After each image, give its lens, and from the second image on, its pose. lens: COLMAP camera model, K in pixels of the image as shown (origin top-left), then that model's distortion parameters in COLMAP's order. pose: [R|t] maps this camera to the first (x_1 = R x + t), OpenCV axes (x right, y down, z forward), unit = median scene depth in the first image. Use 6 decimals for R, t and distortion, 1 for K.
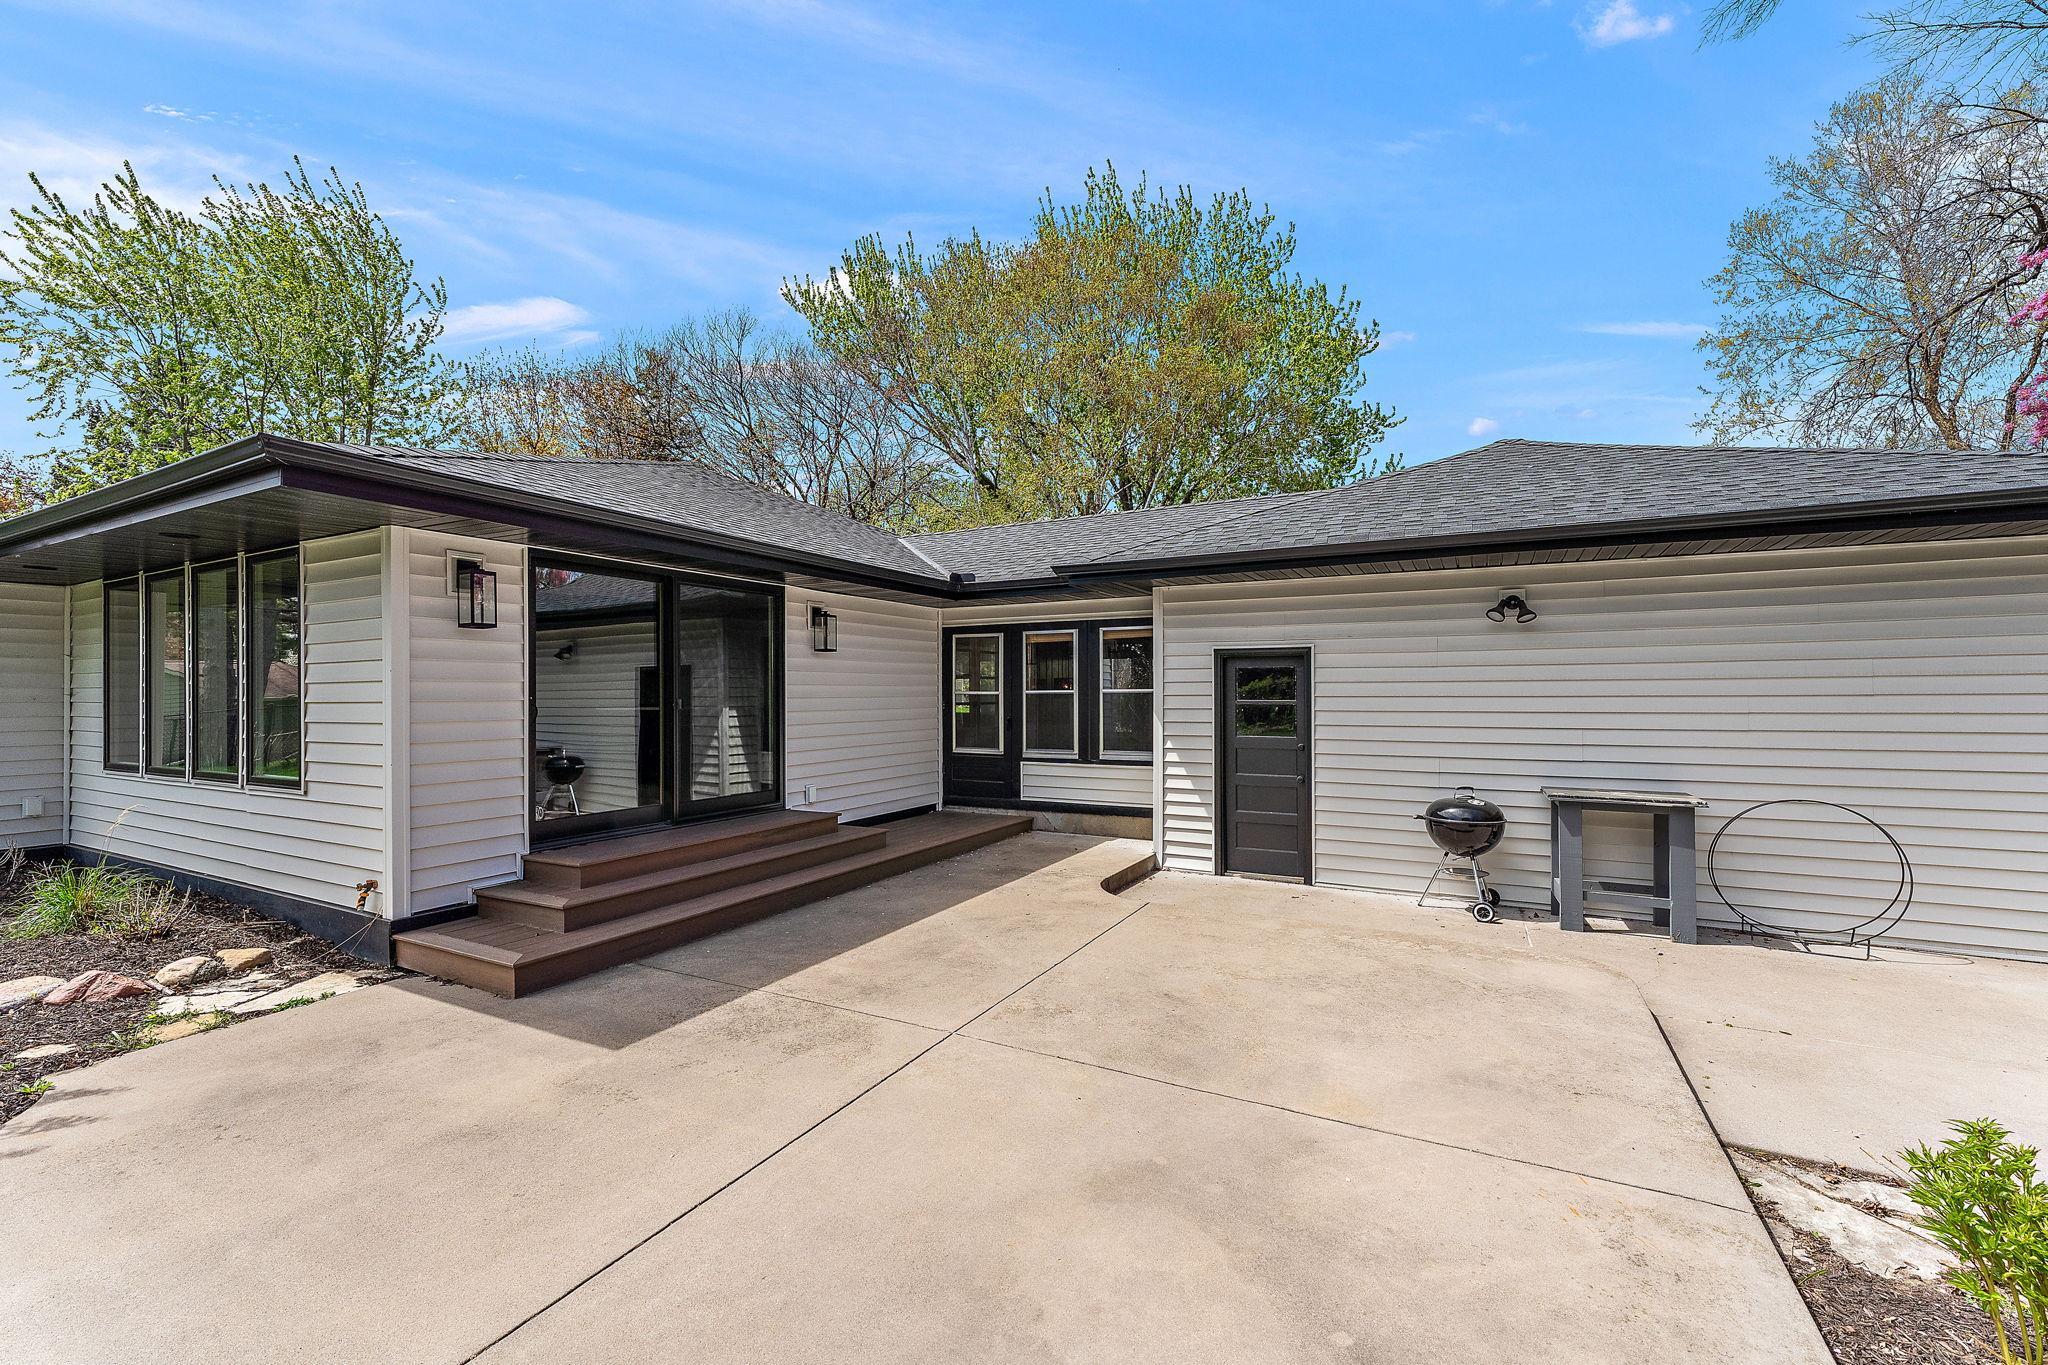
lens RADIAL K [[842.0, 0, 1021.0], [0, 842.0, 693.0], [0, 0, 1]] dist [0.000794, 0.000011]
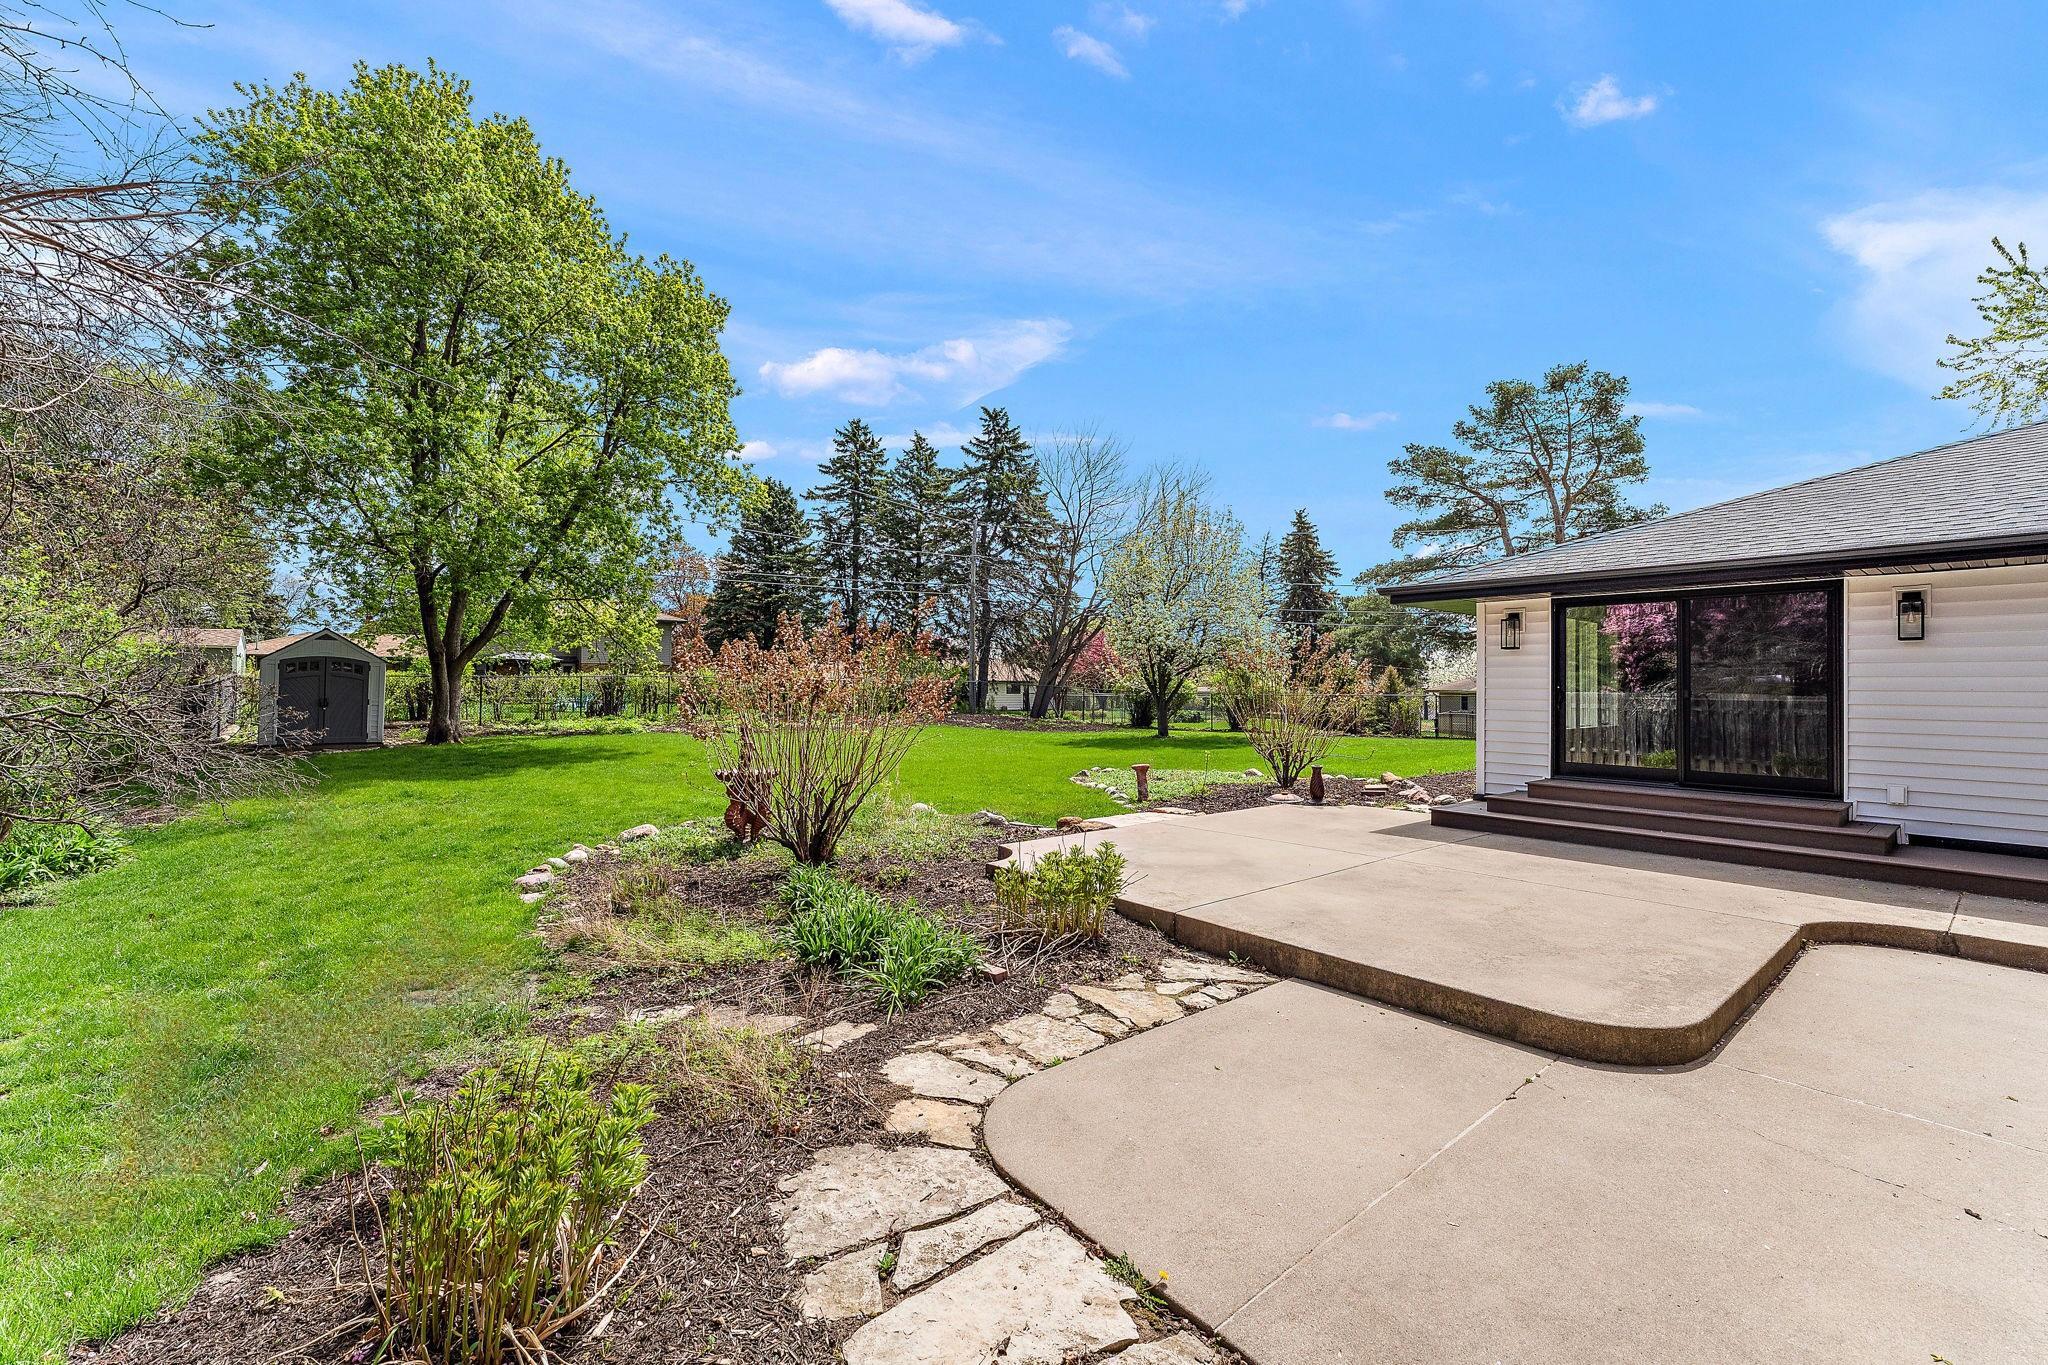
lens RADIAL K [[842.0, 0, 1021.0], [0, 842.0, 693.0], [0, 0, 1]] dist [0.000794, 0.000011]
pose [[-0.373388, 0.008068, -0.927640, 1.411169], [-0.006850, 0.999911, 0.011454, 0.004830], [0.927650, 0.010631, -0.373299, 0.658689]]
